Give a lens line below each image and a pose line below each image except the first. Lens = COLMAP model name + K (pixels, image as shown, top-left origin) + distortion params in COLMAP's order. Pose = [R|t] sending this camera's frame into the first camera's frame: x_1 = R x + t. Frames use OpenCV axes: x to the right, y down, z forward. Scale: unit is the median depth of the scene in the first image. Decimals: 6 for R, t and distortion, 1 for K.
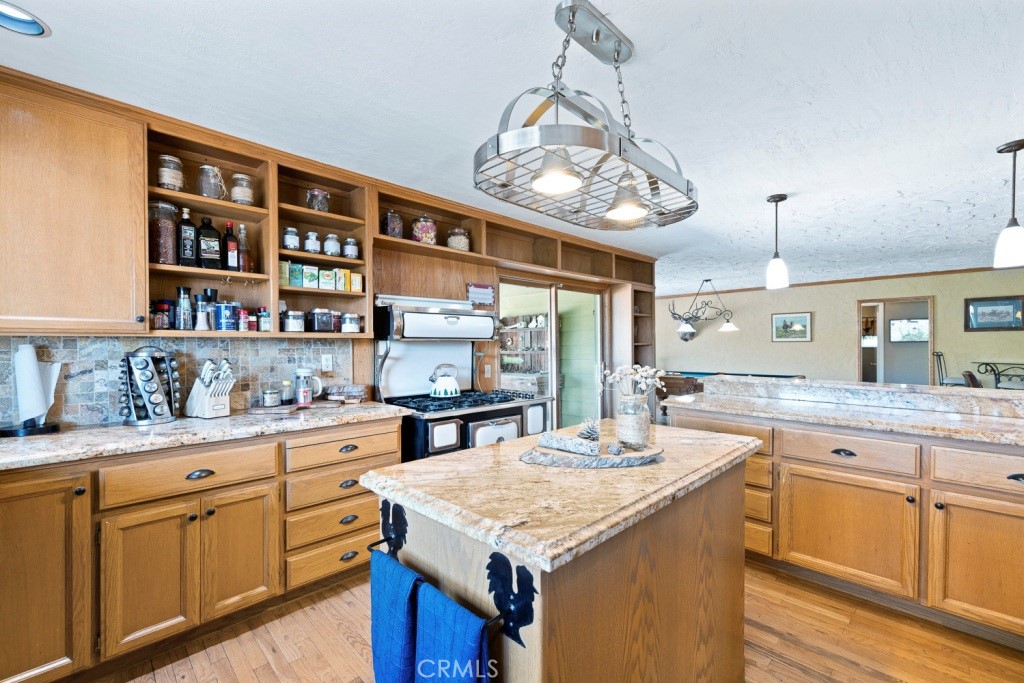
lens RADIAL K [[437.4, 0, 508.0], [0, 437.4, 349.4], [0, 0, 1]] dist [-0.003311, -0.000213]
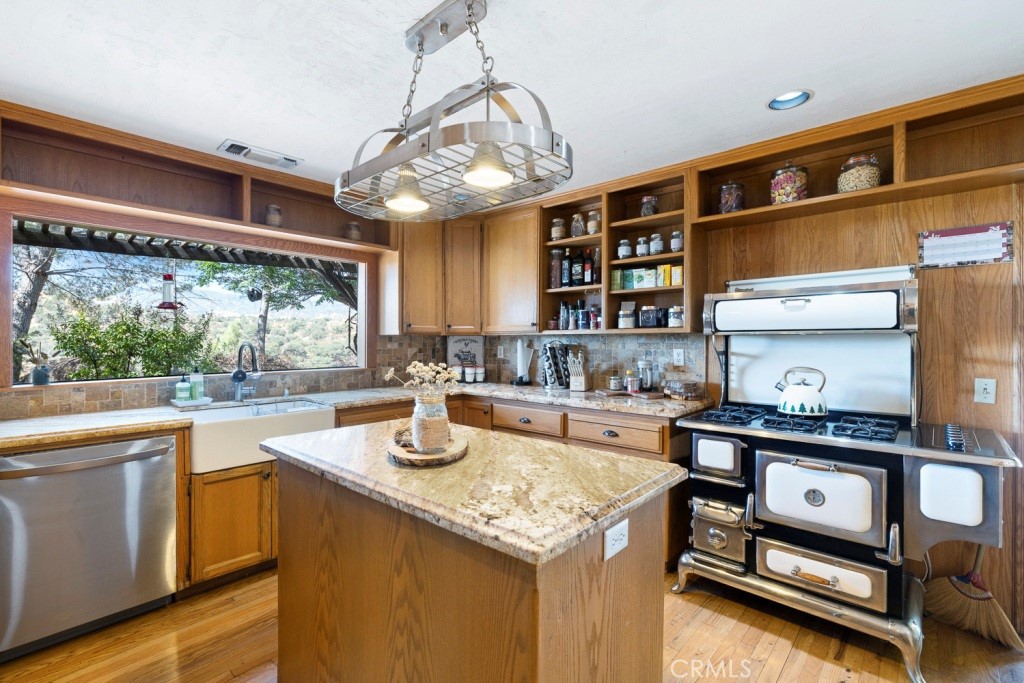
lens RADIAL K [[462.6, 0, 507.8], [0, 462.6, 339.3], [0, 0, 1]] dist [-0.011154, -0.000265]
pose [[0.036433, -0.000169, -0.999336, 0.700226], [-0.010295, 0.999947, -0.000544, -0.007057], [0.999283, 0.010308, 0.036429, 0.616640]]
